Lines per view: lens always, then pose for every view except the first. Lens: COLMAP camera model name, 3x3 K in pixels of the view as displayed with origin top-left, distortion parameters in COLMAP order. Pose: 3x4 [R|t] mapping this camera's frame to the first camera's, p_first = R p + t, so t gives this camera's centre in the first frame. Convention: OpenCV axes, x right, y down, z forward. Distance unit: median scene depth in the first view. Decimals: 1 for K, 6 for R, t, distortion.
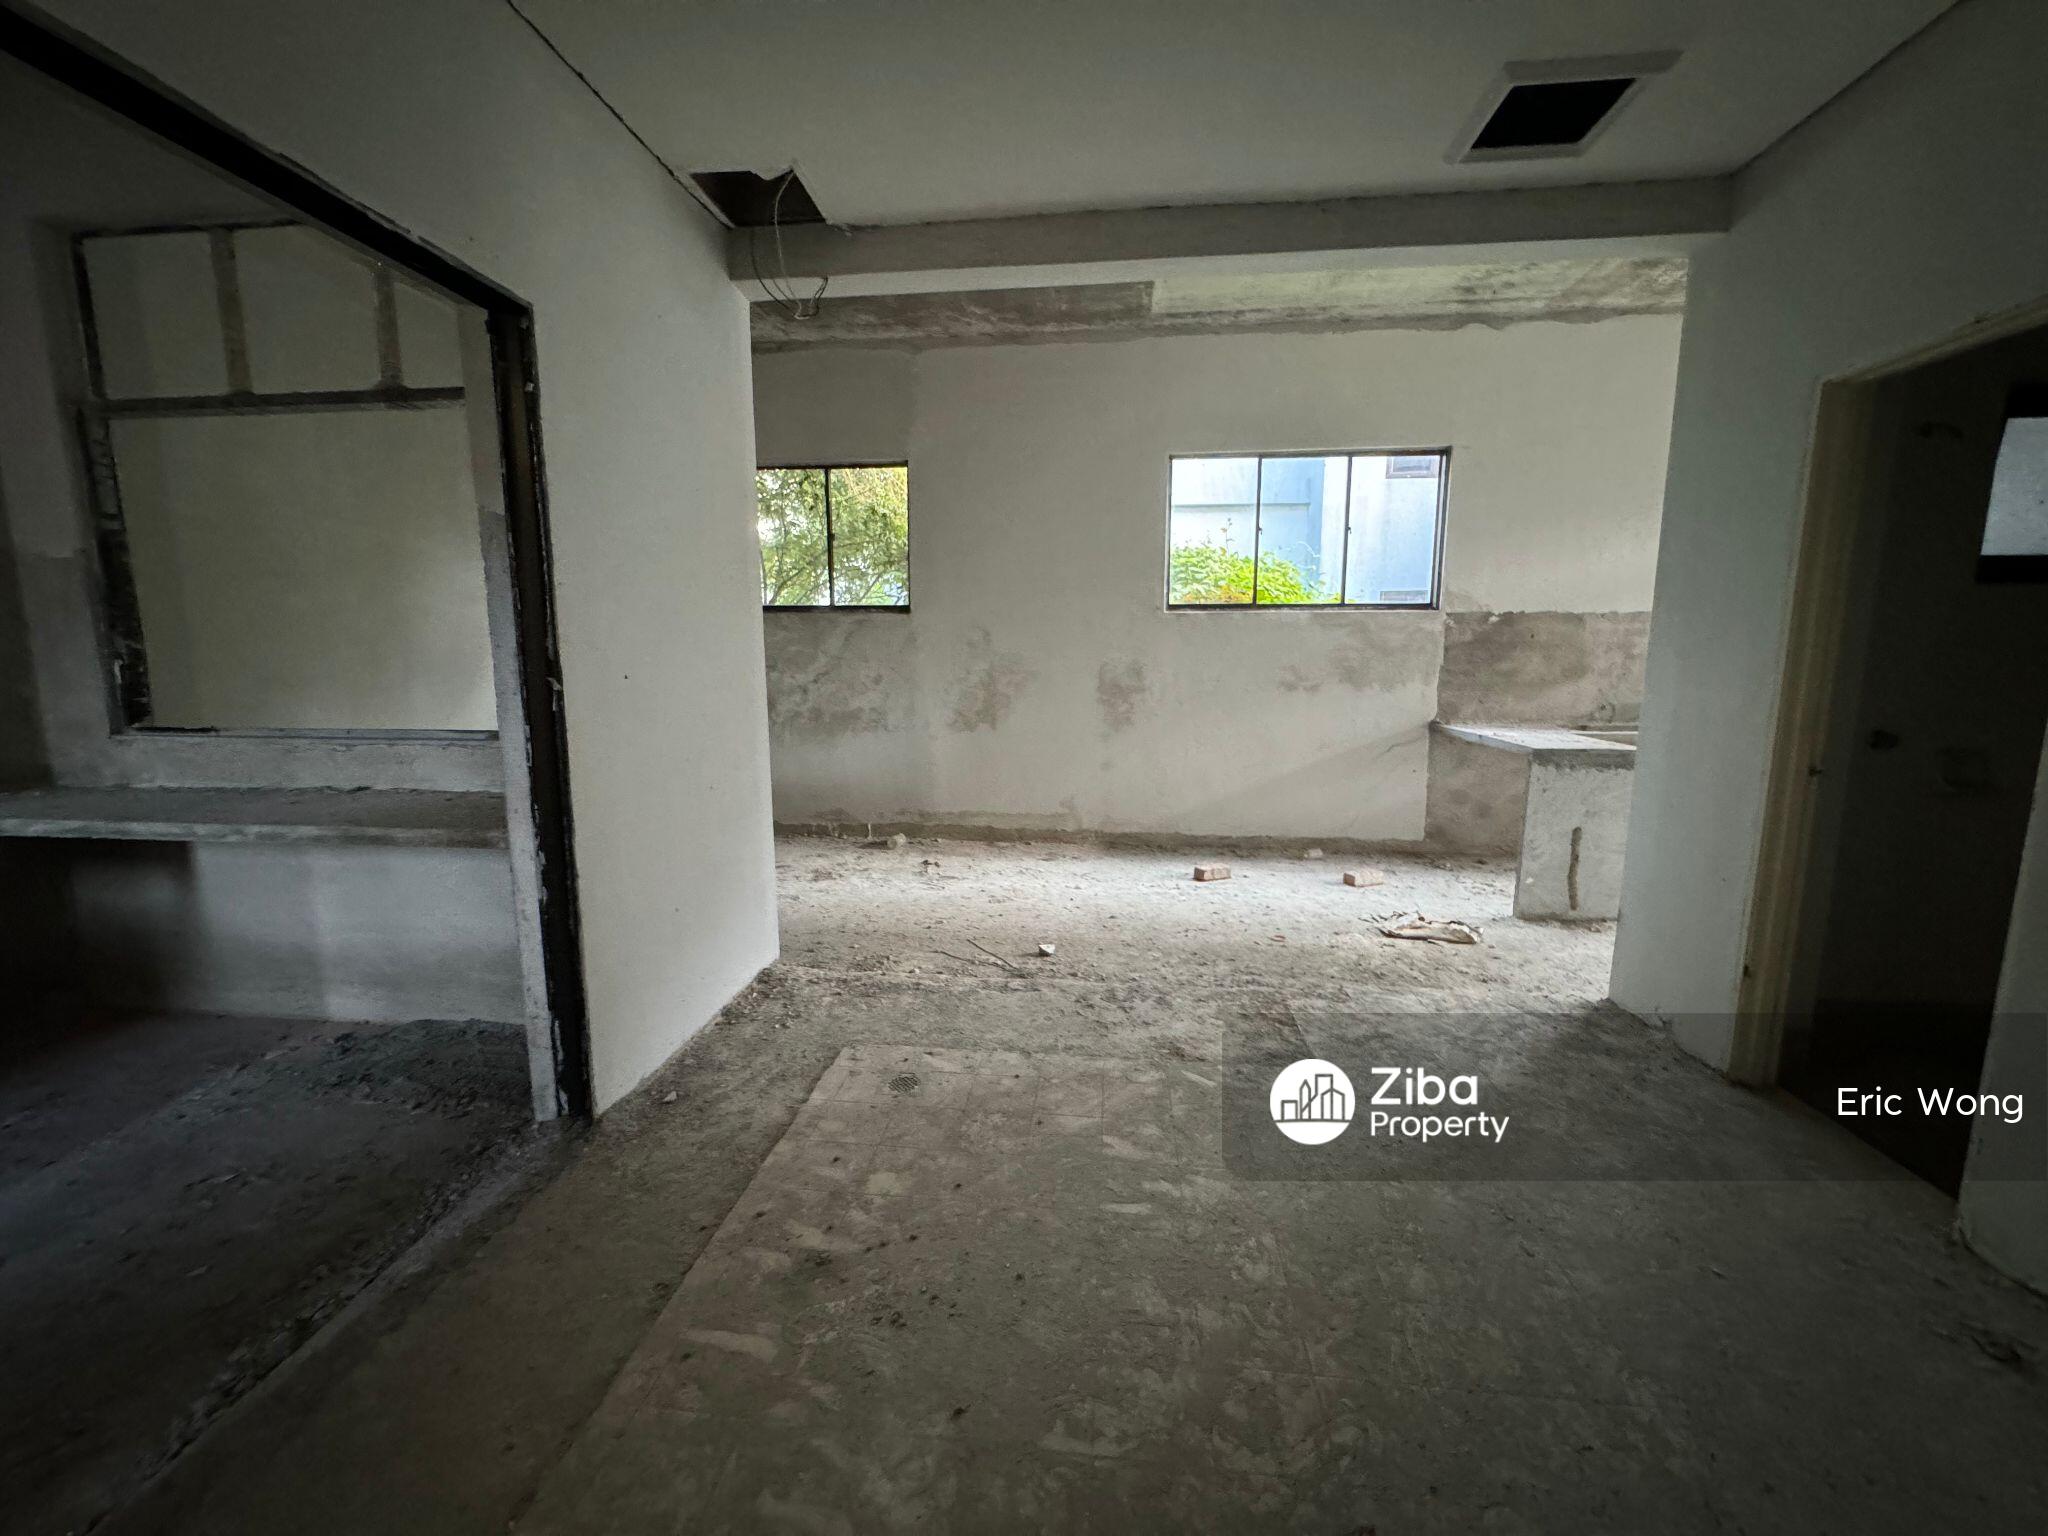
lens RADIAL K [[819.6, 0, 1022.1], [0, 819.6, 768.0], [0, 0, 1]] dist [-0.003664, 0.000946]
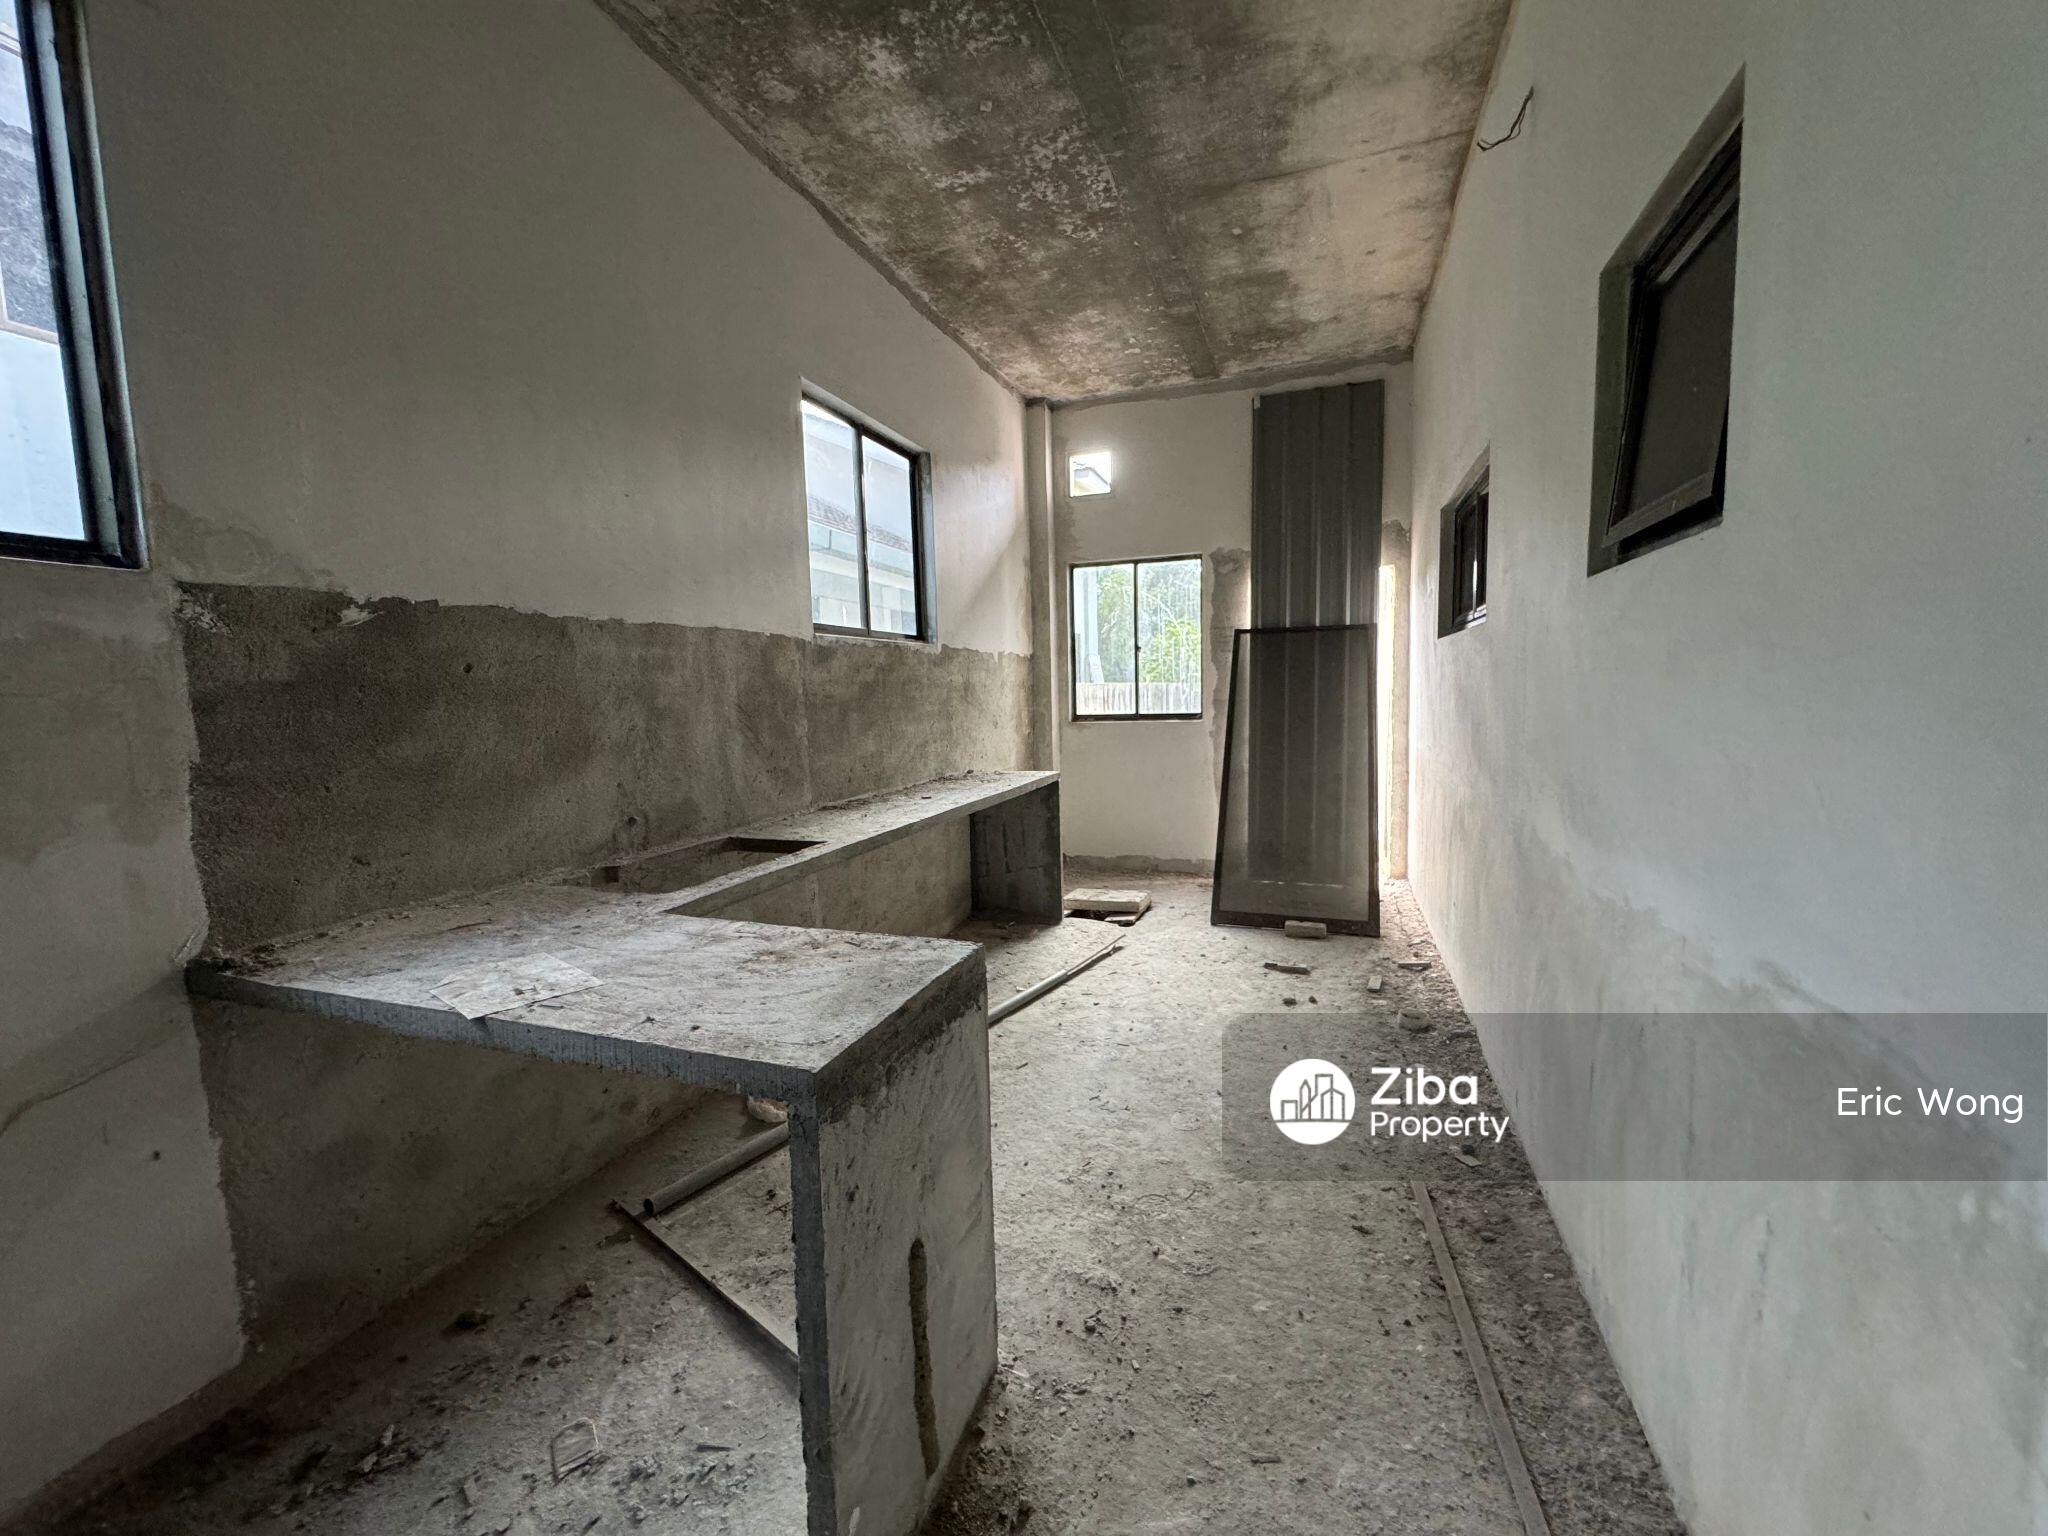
lens RADIAL K [[819.6, 0, 1024.3], [0, 819.6, 766.9], [0, 0, 1]] dist [-0.003664, 0.000946]
pose [[0.230061, -0.096709, 0.968359, 0.449085], [0.165173, 0.984493, 0.059079, -0.138887], [-0.959057, 0.146355, 0.242467, 0.968772]]
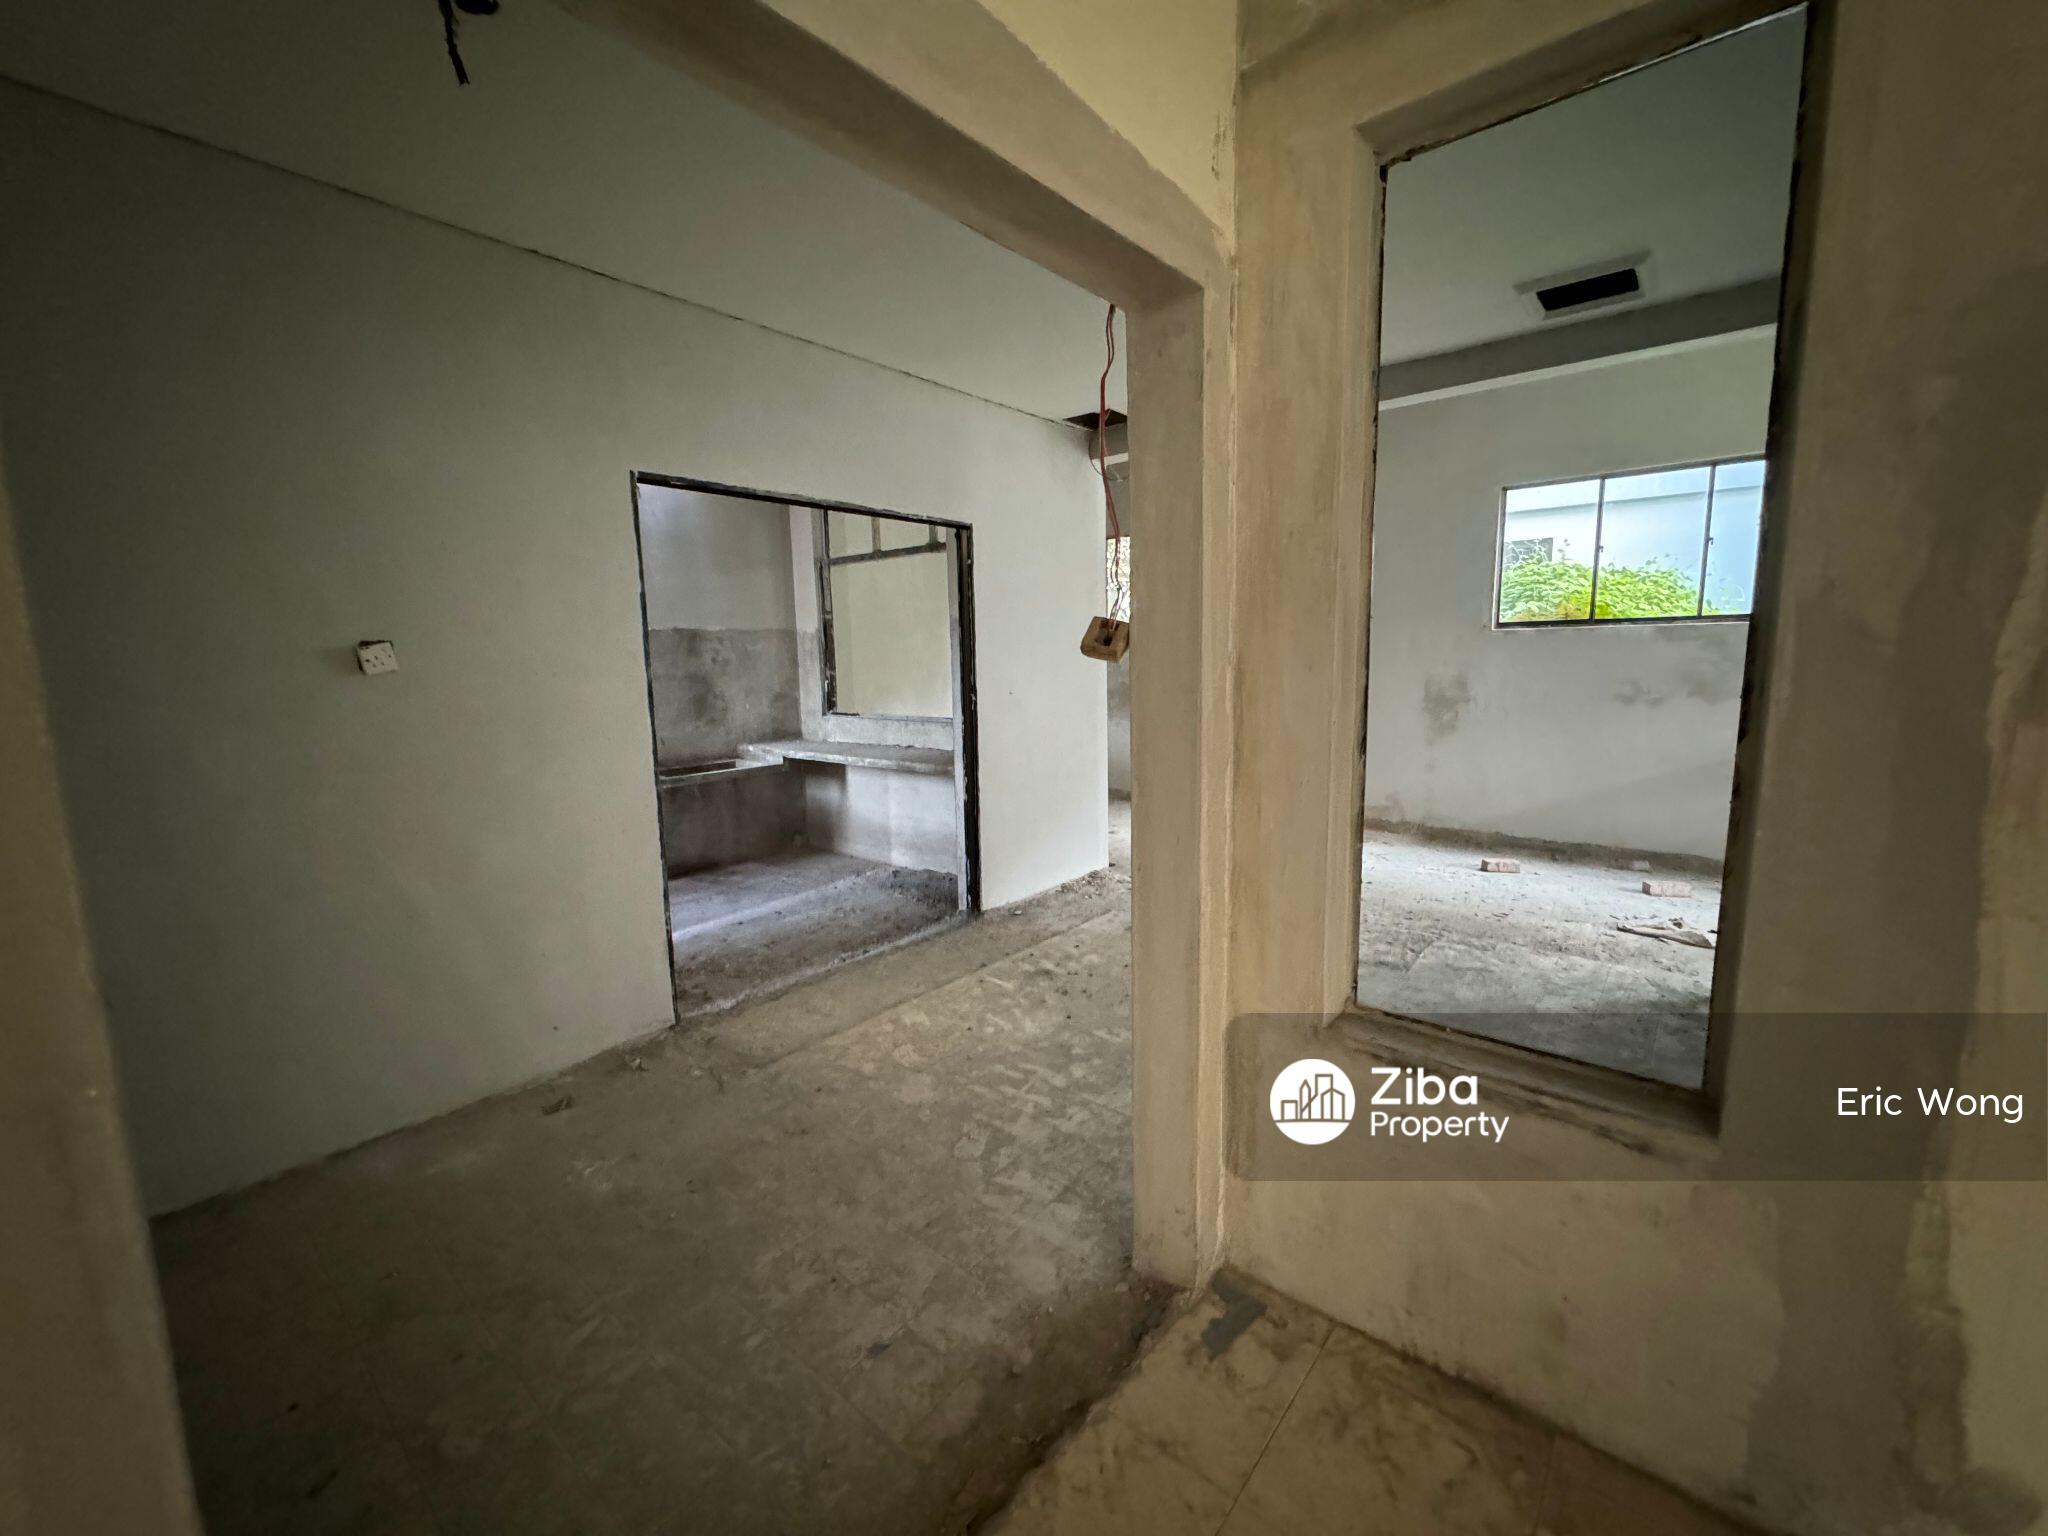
lens RADIAL K [[819.6, 0, 1017.7], [0, 819.6, 767.3], [0, 0, 1]] dist [-0.003664, 0.000946]
pose [[0.828641, 0.061344, -0.556409, 0.409103], [-0.061737, 0.997929, 0.018079, 0.019256], [0.556365, 0.019370, 0.830712, -0.397085]]
